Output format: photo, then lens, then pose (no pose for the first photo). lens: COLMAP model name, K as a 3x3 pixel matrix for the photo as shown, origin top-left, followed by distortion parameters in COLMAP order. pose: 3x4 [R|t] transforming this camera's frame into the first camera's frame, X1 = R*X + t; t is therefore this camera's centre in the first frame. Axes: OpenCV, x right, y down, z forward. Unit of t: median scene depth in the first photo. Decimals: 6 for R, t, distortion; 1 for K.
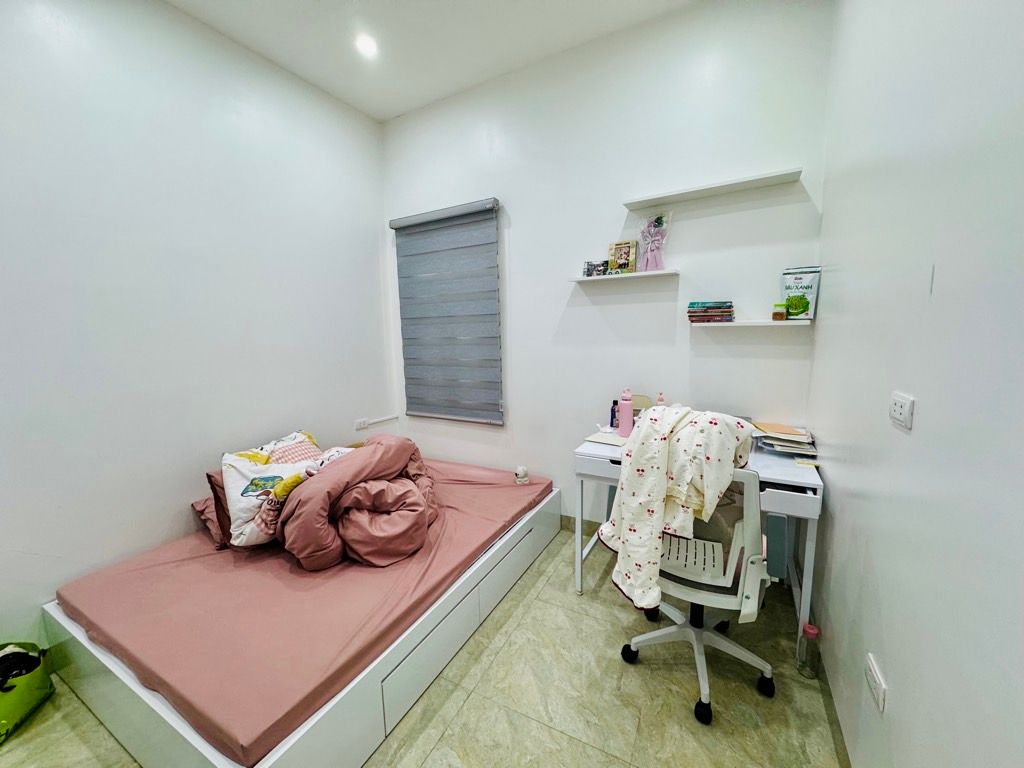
lens RADIAL K [[404.7, 0, 509.3], [0, 404.7, 384.5], [0, 0, 1]] dist [-0.001122, 0.000421]
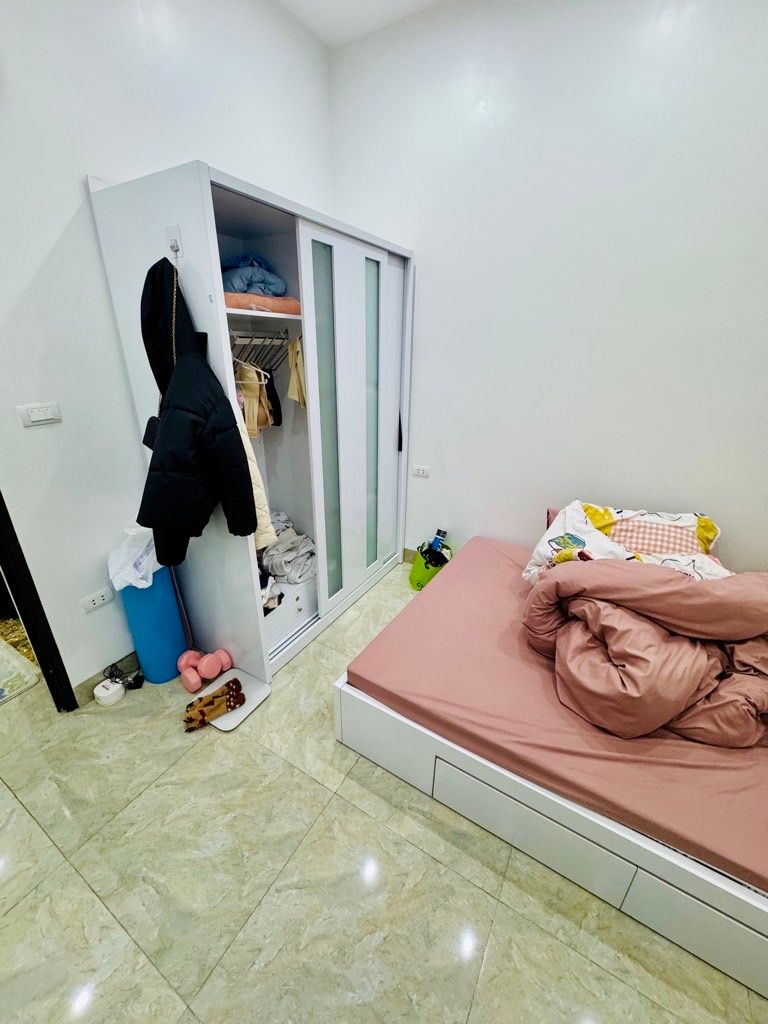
lens RADIAL K [[404.7, 0, 384.7], [0, 404.7, 513.7], [0, 0, 1]] dist [-0.001122, 0.000421]
pose [[-0.051293, 0.408386, -0.911367, 0.282265], [-0.144958, 0.899859, 0.411388, -0.160047], [0.988107, 0.153212, 0.013043, 0.595653]]
